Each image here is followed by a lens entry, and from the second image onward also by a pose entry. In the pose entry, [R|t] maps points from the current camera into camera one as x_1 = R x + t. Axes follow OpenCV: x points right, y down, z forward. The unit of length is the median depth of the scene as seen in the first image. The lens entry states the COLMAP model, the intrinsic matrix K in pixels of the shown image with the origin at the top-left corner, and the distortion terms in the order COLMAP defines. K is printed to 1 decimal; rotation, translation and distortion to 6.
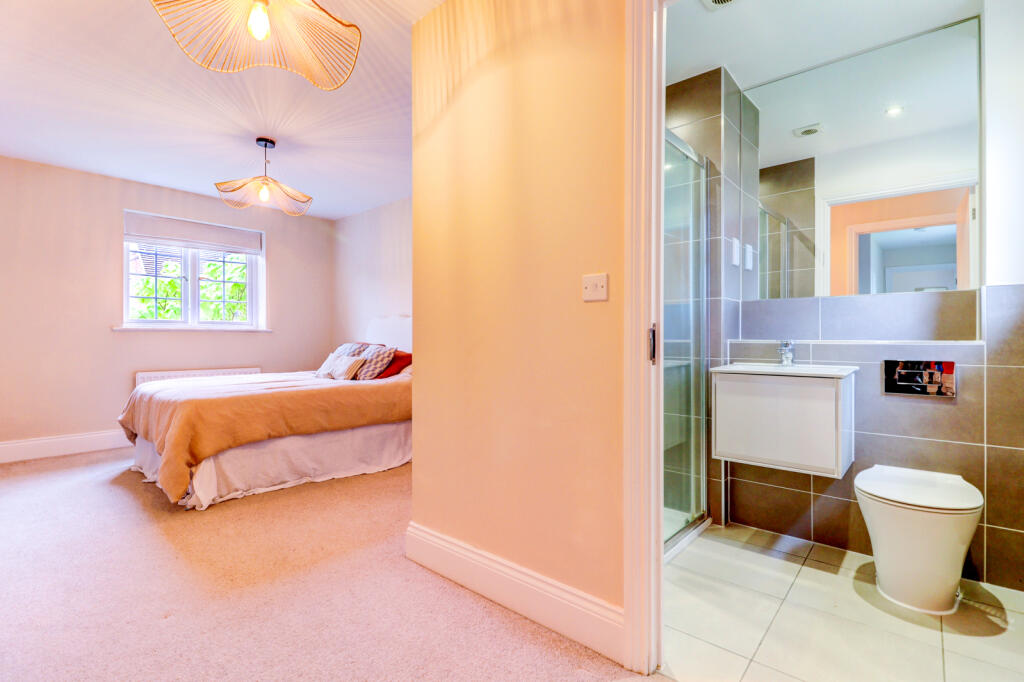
lens RADIAL K [[475.5, 0, 511.8], [0, 475.5, 331.7], [0, 0, 1]] dist [0.000993, -0.008250]
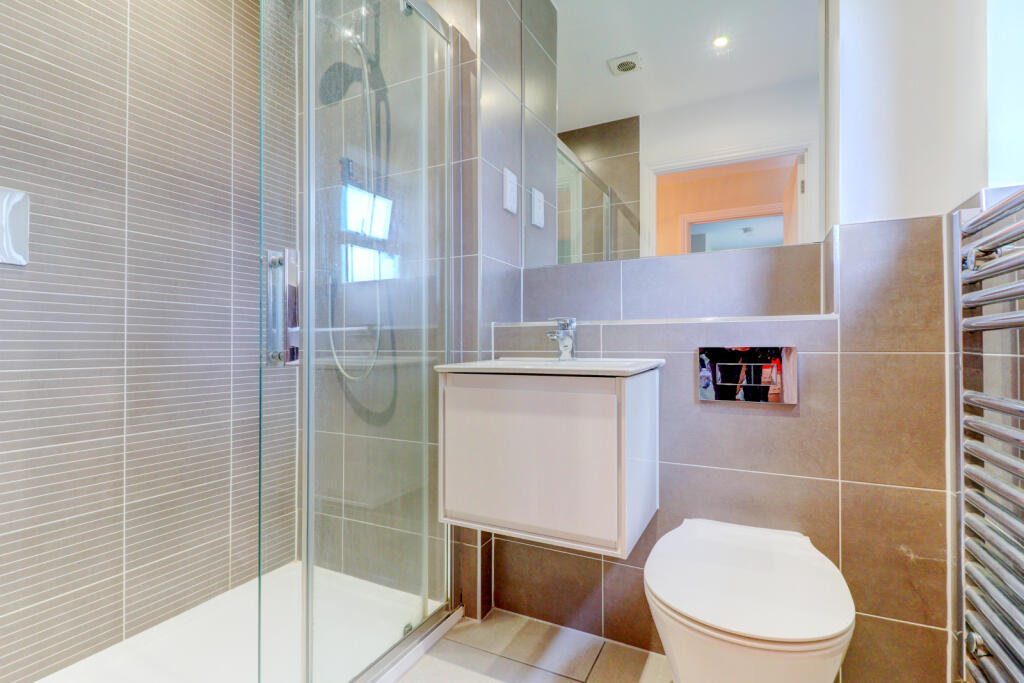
lens RADIAL K [[477.1, 0, 507.9], [0, 477.1, 338.9], [0, 0, 1]] dist [-0.001990, -0.000552]
pose [[0.969928, 0.000265, 0.243391, 0.343018], [0.000359, 0.999997, -0.002521, 0.044145], [-0.243391, 0.002532, 0.969925, 0.398773]]
